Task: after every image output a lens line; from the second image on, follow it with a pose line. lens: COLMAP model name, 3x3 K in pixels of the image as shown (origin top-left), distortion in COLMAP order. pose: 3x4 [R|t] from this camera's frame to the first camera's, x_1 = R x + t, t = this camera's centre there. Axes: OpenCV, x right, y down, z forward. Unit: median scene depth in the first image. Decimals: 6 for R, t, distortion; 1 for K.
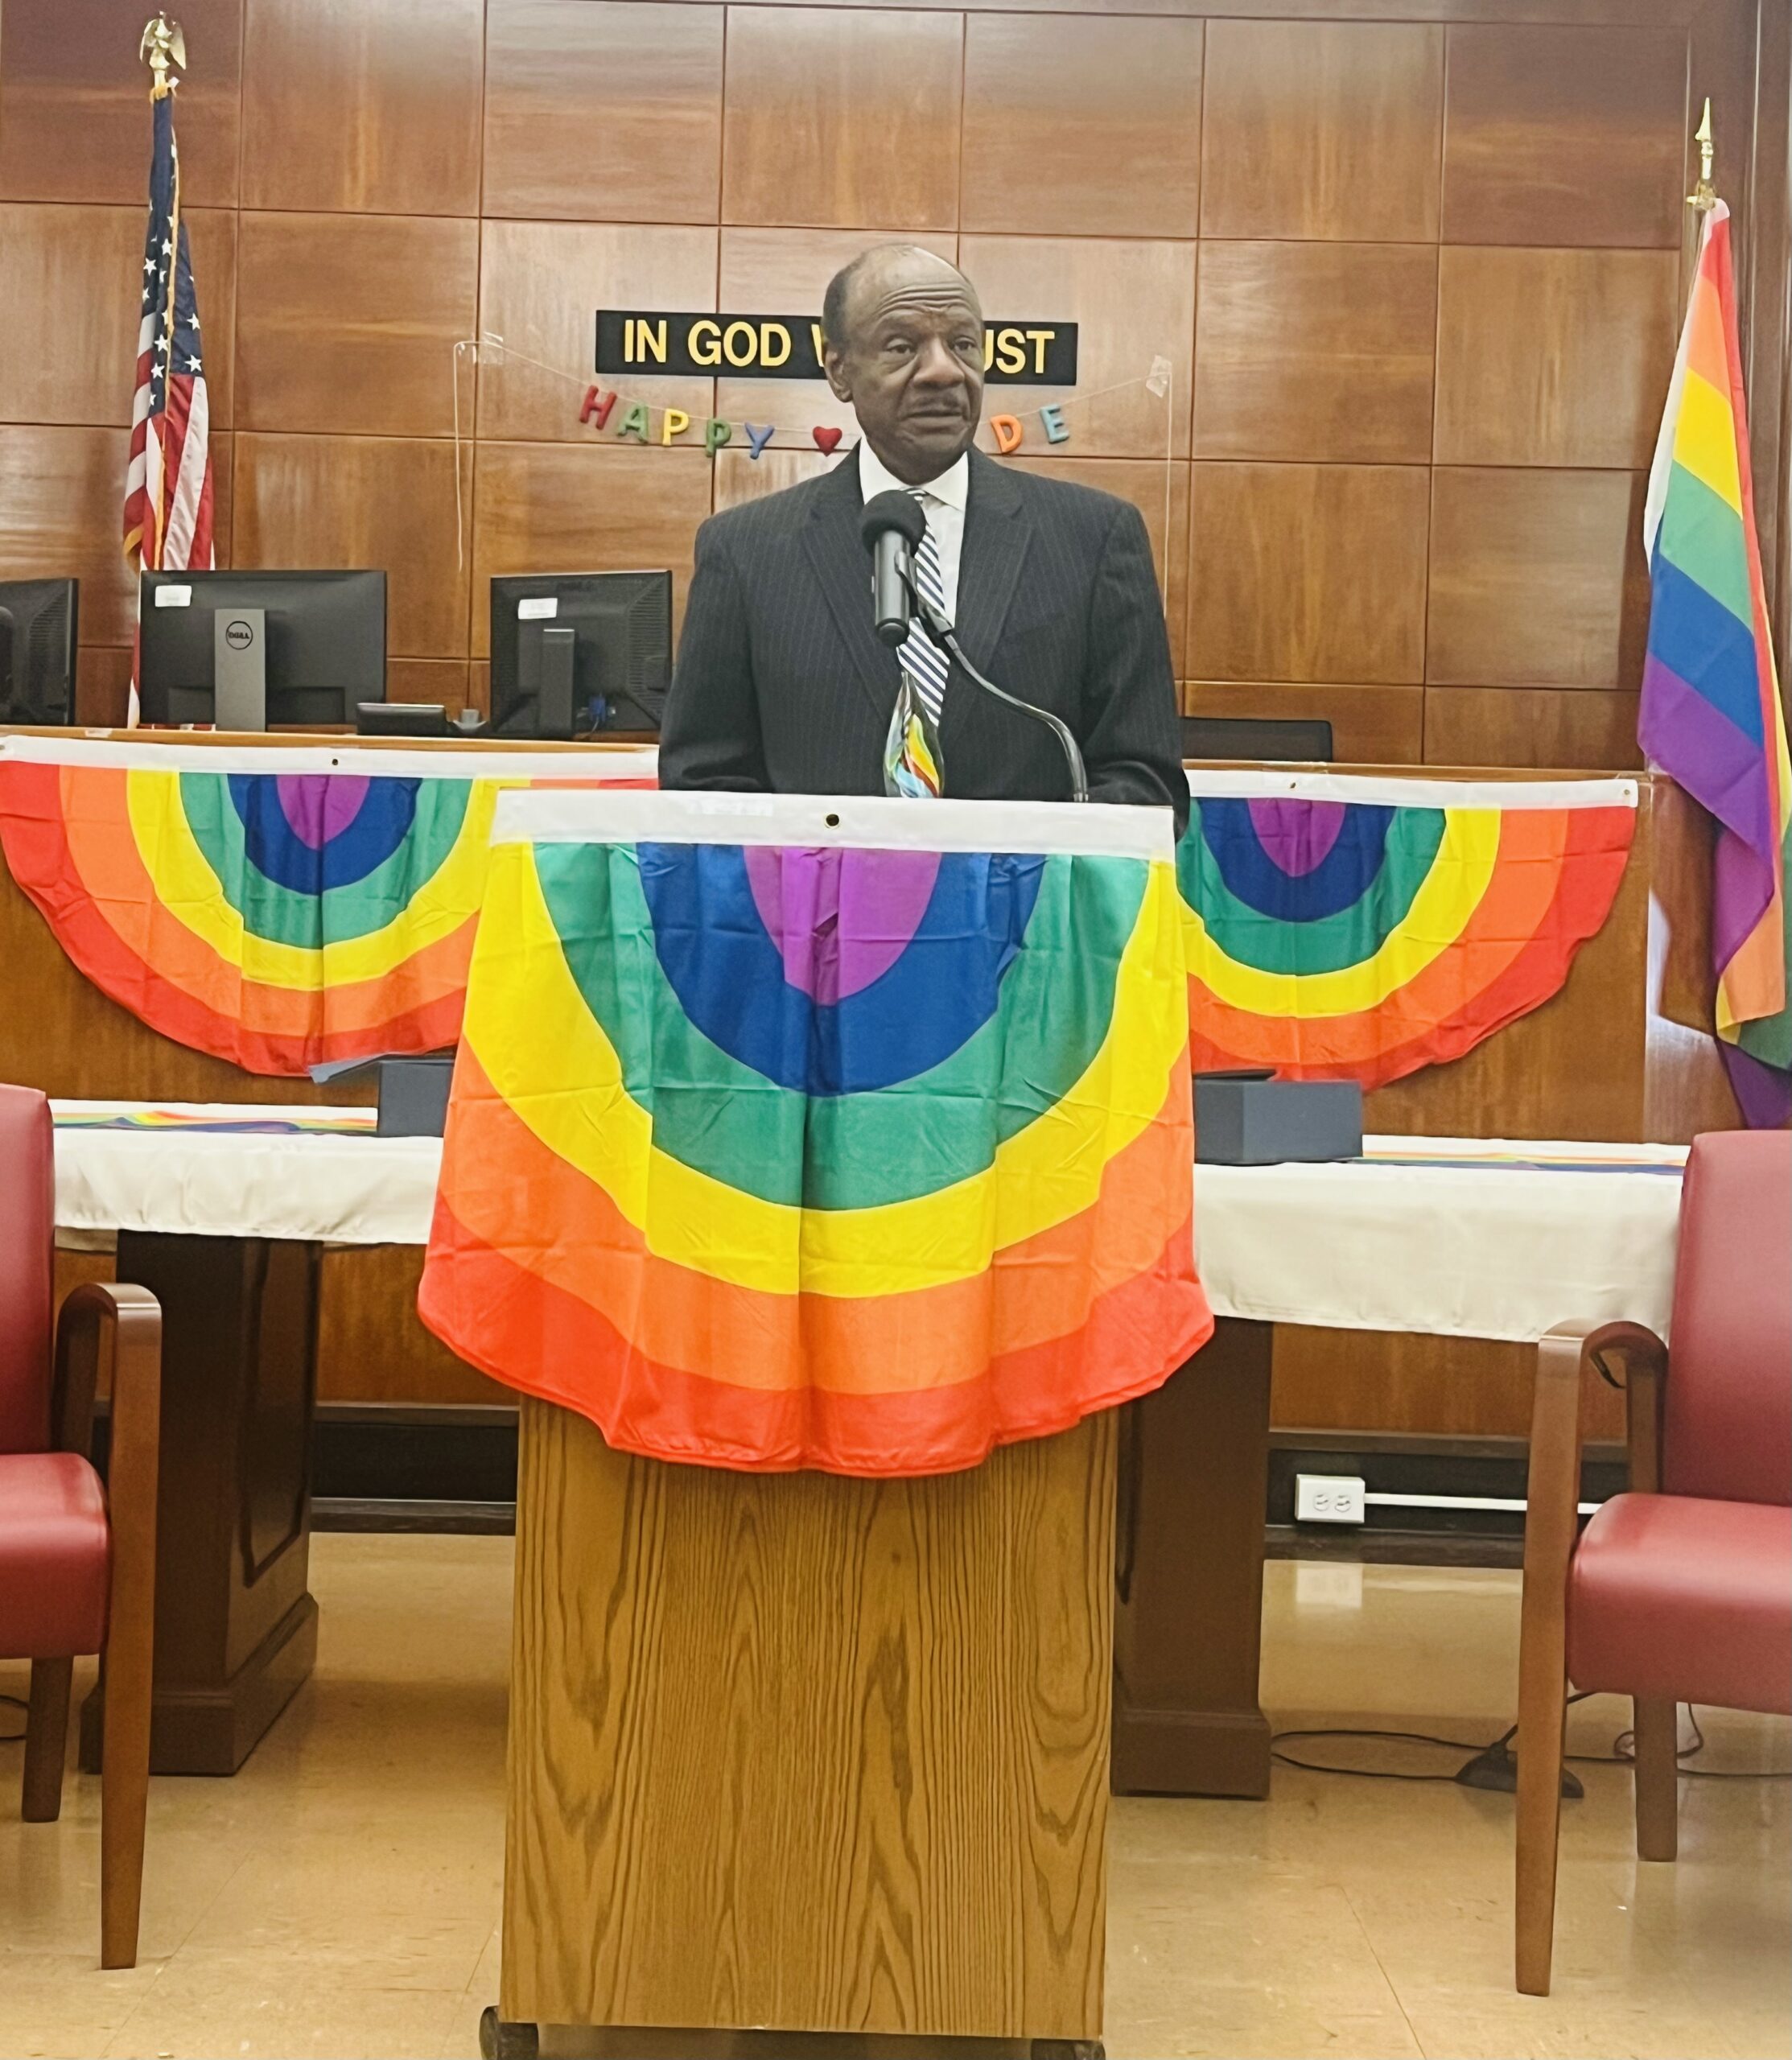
lens RADIAL K [[3555.0, 0, 871.7], [0, 3555.0, 864.7], [0, 0, 1]] dist [0.231395, -0.846111]
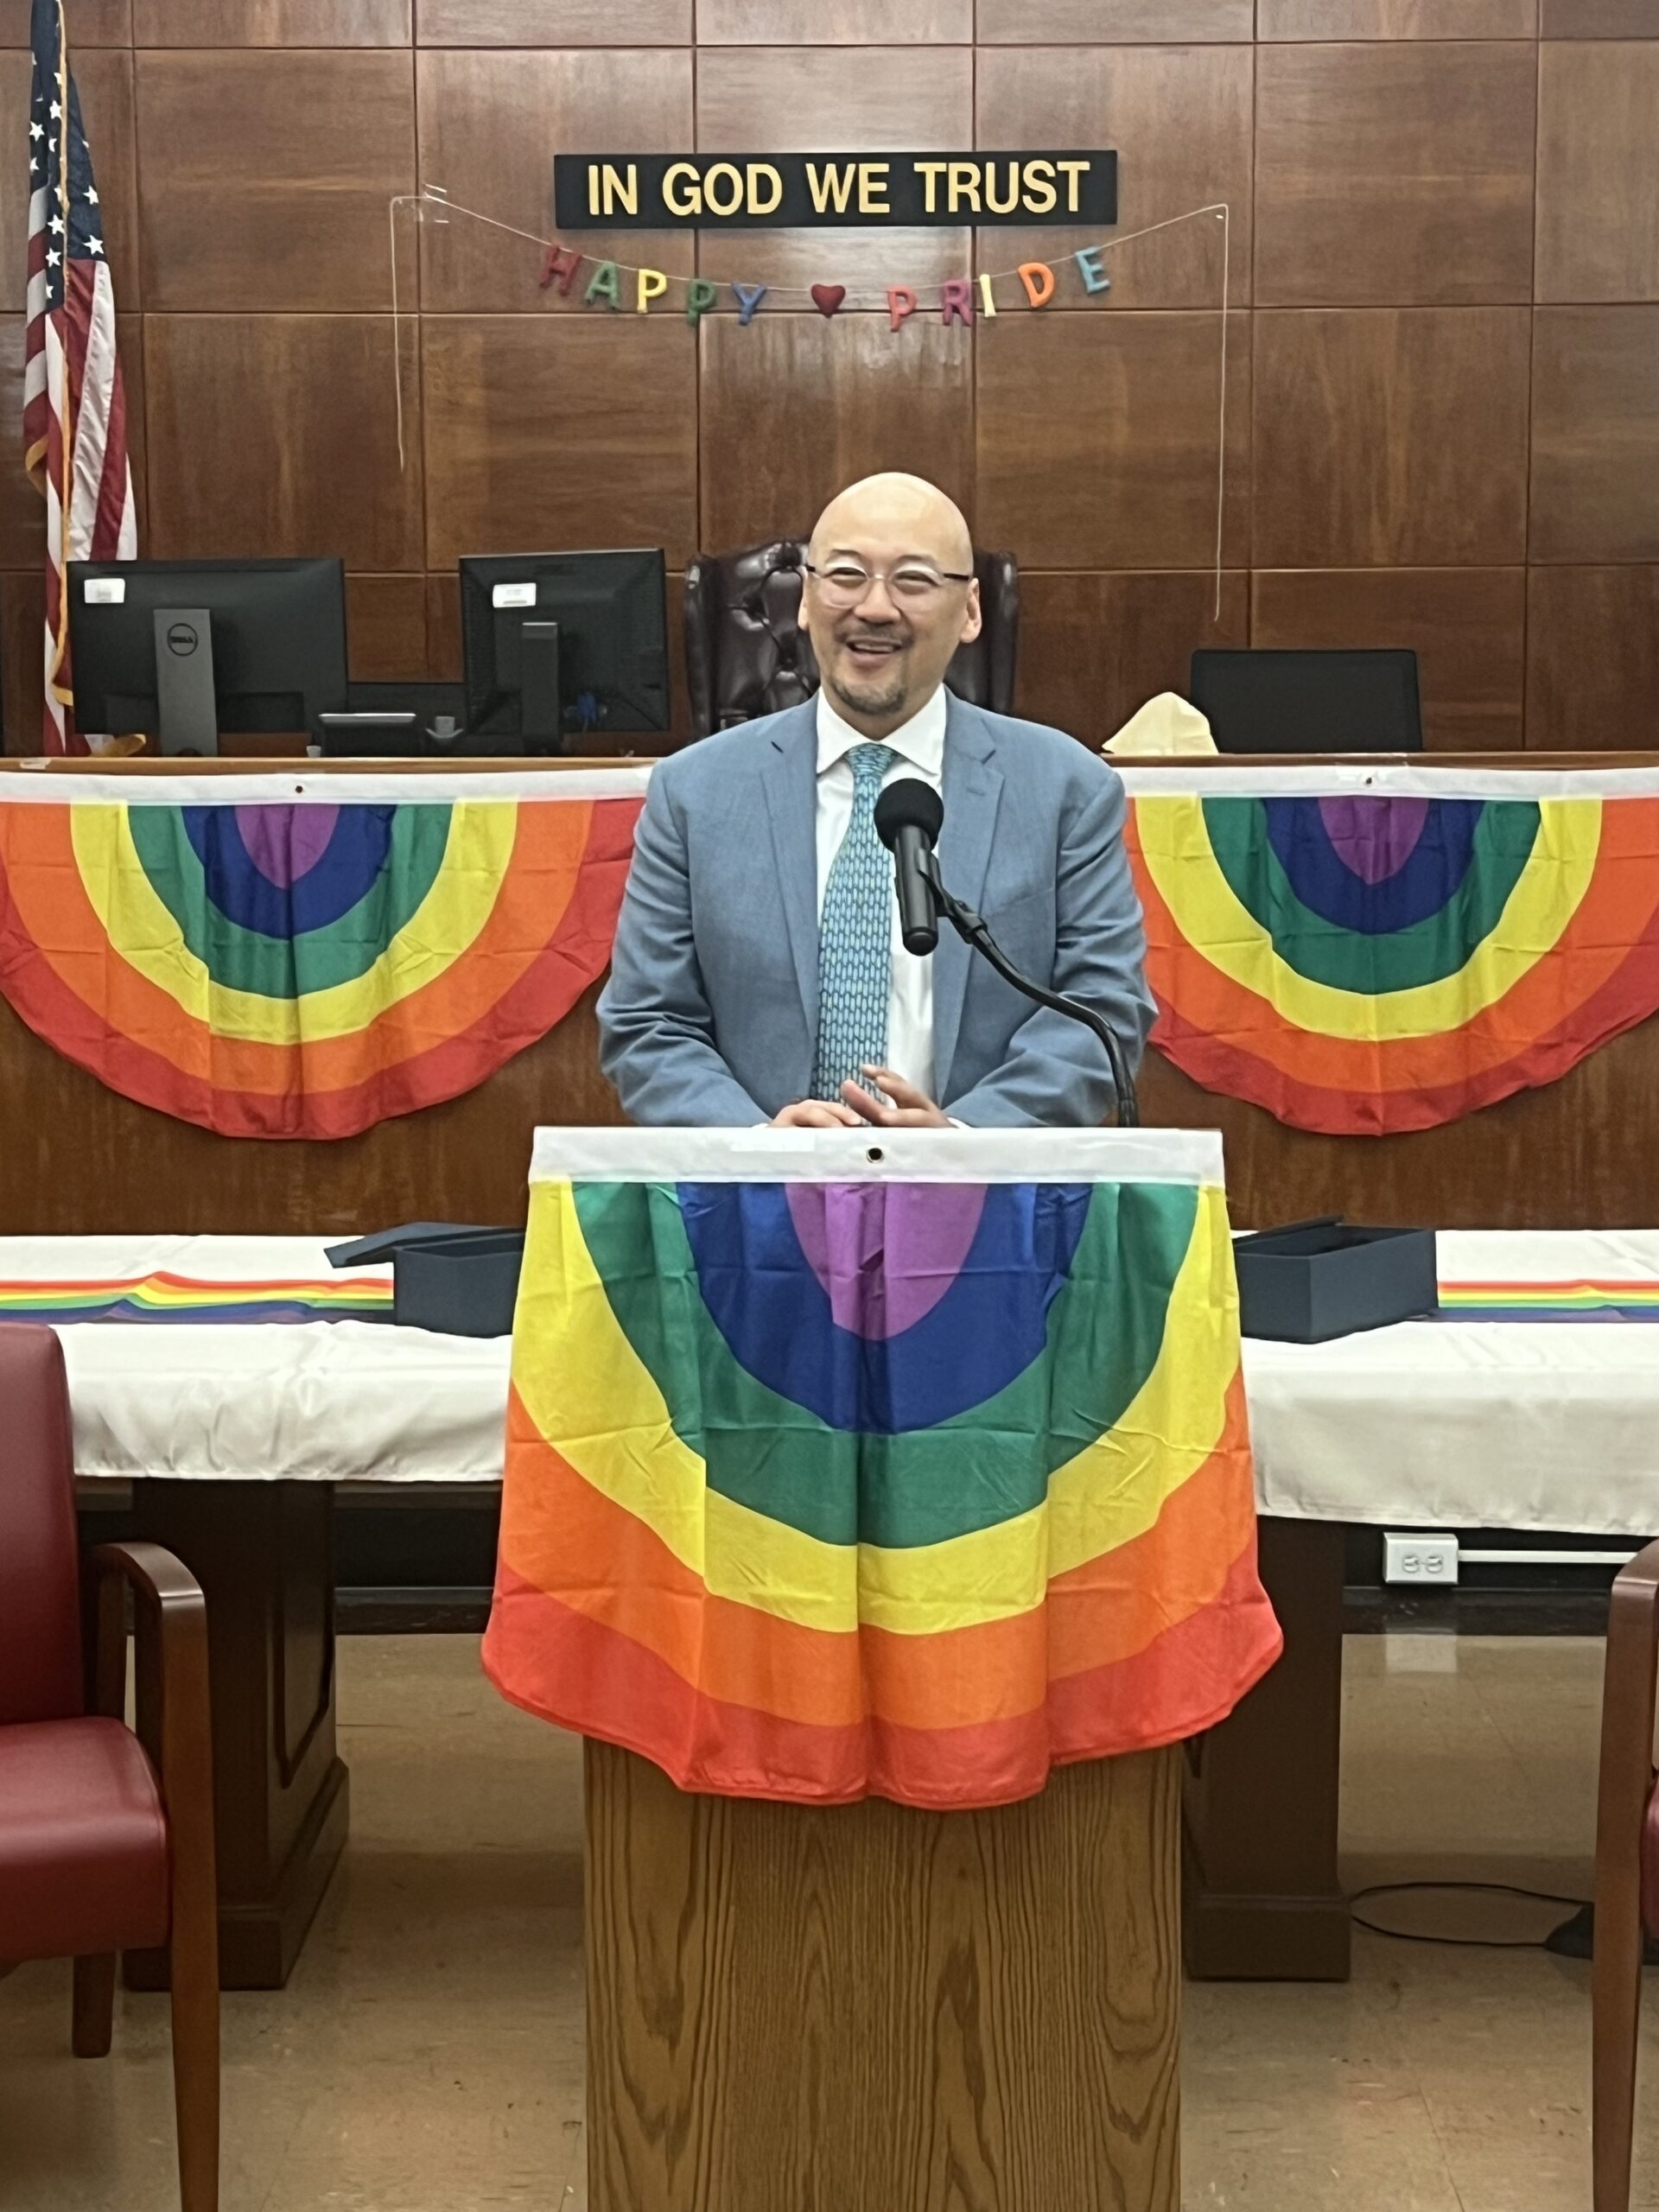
lens RADIAL K [[4329.3, 0, 829.5], [0, 4329.3, 1106.0], [0, 0, 1]] dist [0.197676, -0.587281]
pose [[0.999337, -0.032510, -0.016416, -0.001636], [0.034432, 0.990236, 0.135084, -0.087910], [0.011864, -0.135560, 0.990698, -0.085950]]
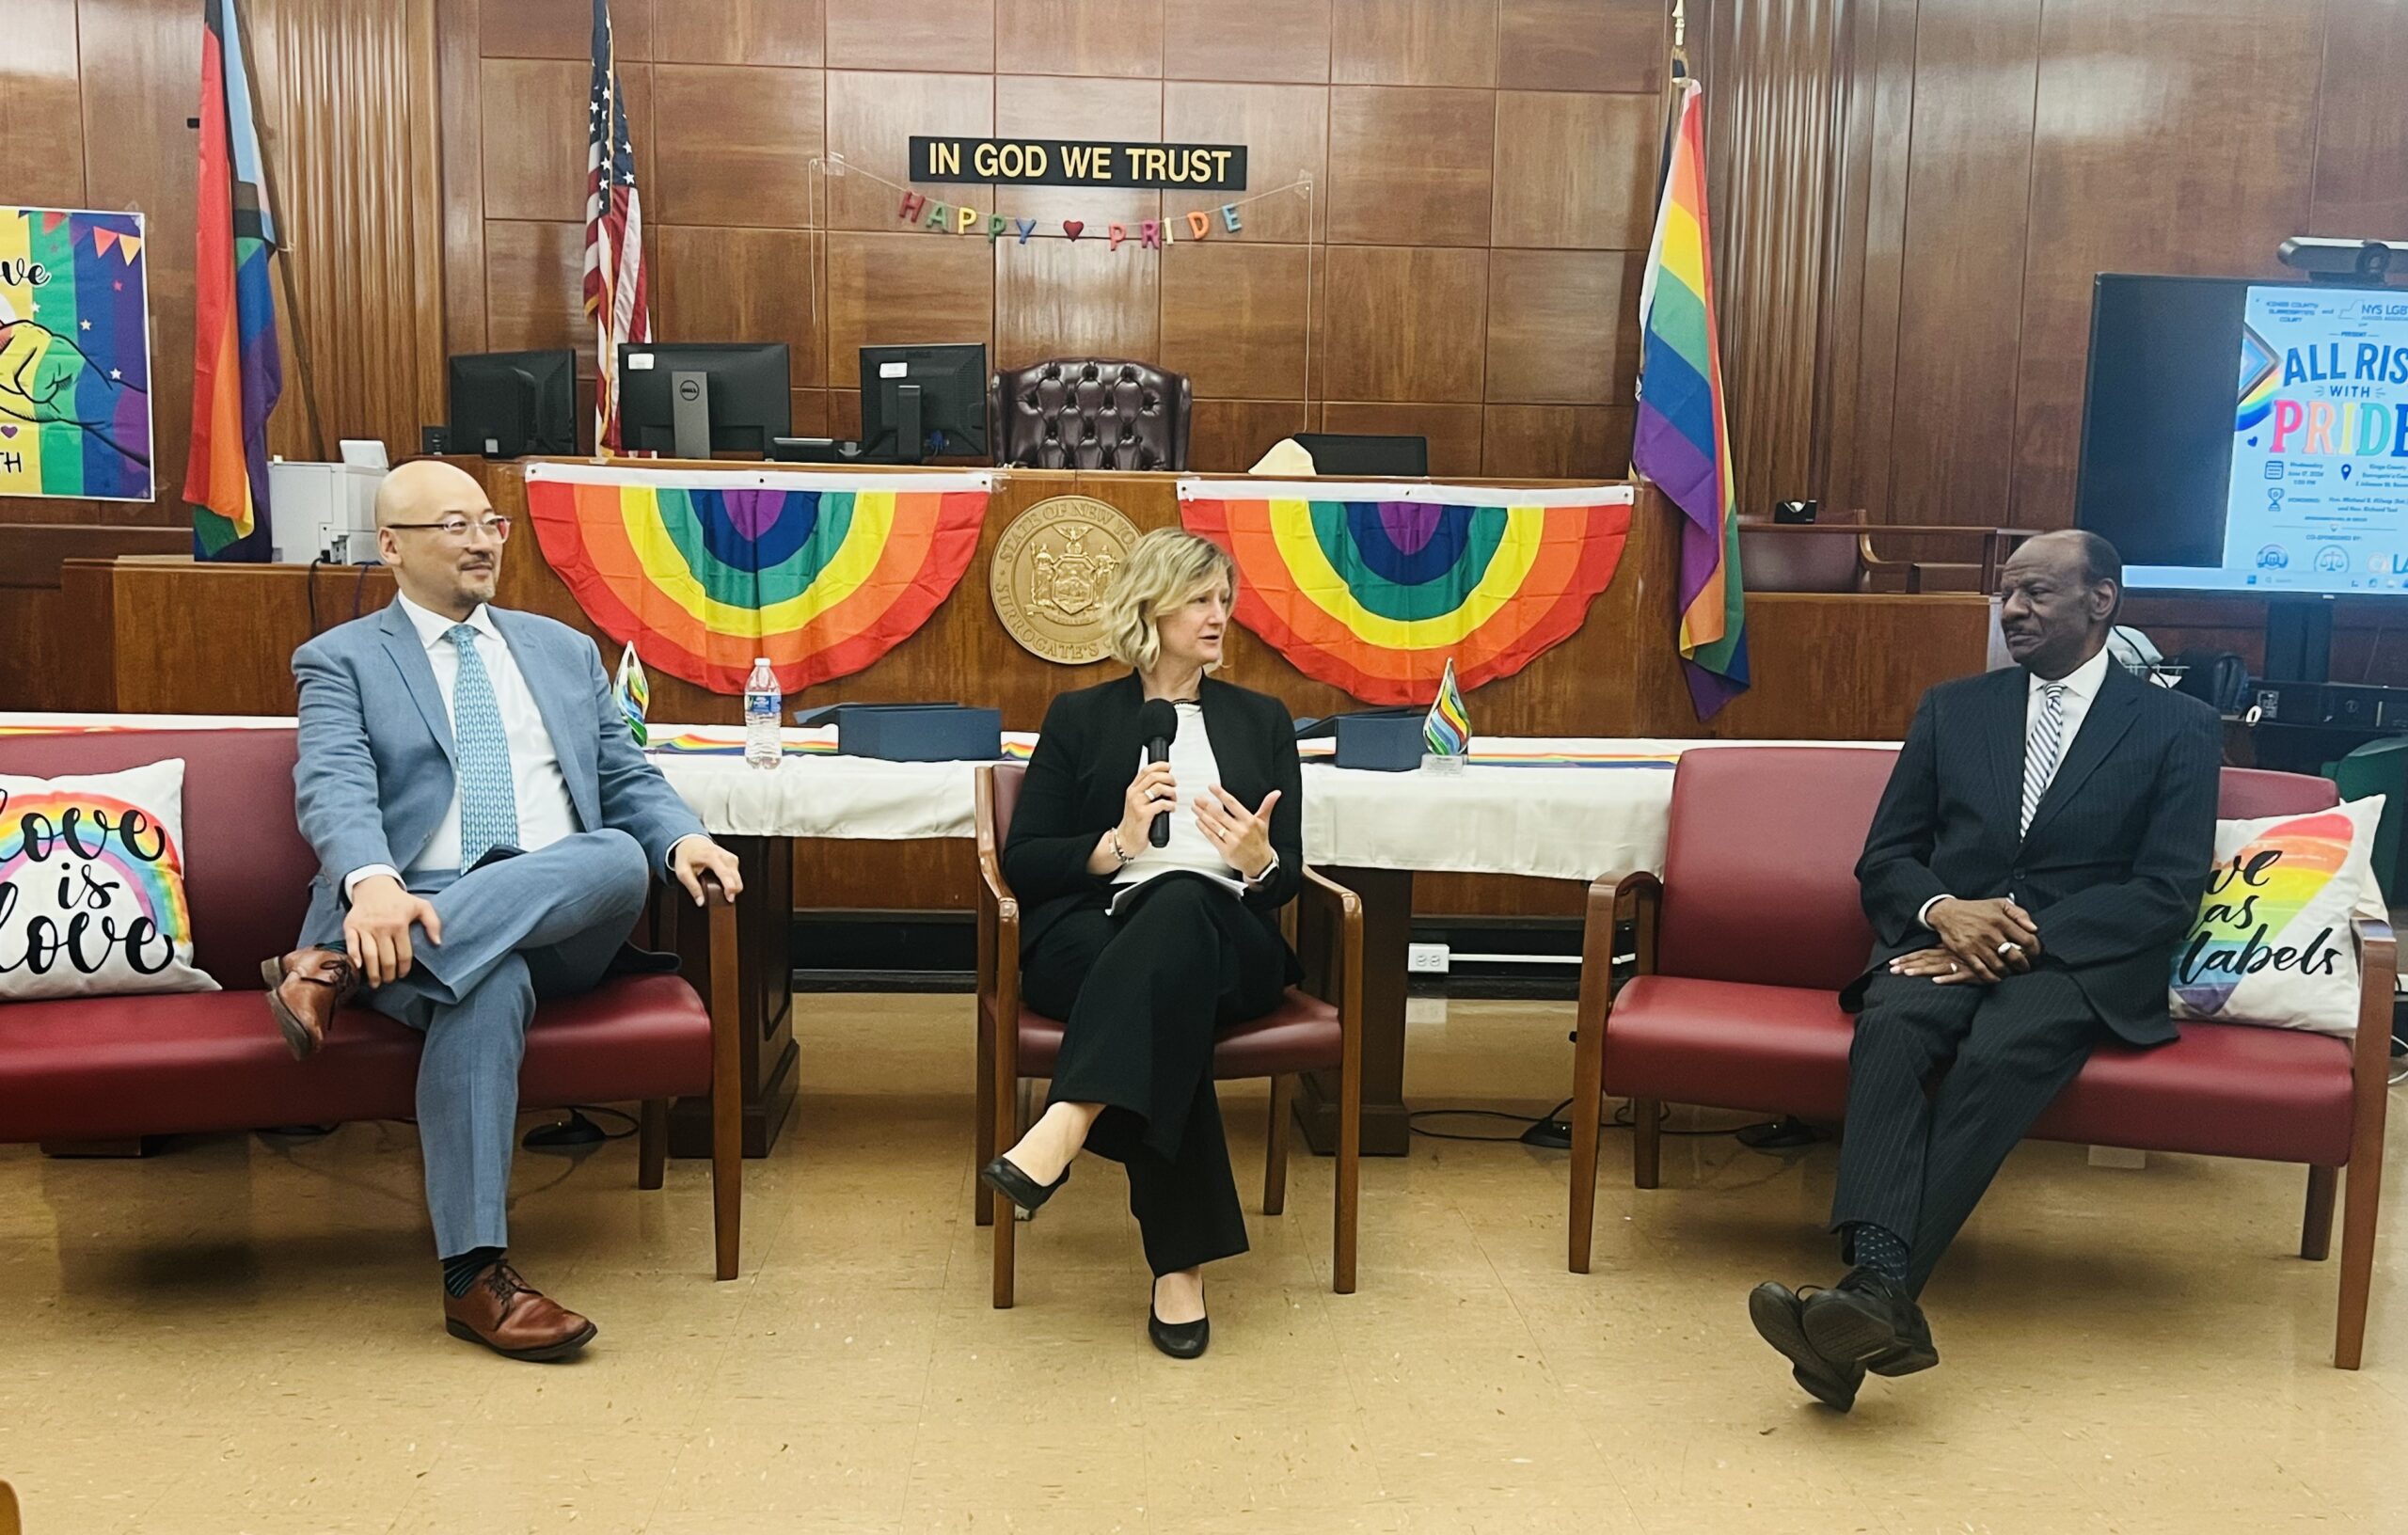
lens RADIAL K [[2496.0, 0, 1202.9], [0, 2496.0, 916.5], [0, 0, 1]] dist [0.082728, -0.166105]
pose [[0.998270, -0.017851, 0.056026, -0.028219], [0.007848, 0.984728, 0.173922, -0.028681], [-0.058275, -0.173181, 0.983164, -0.055664]]
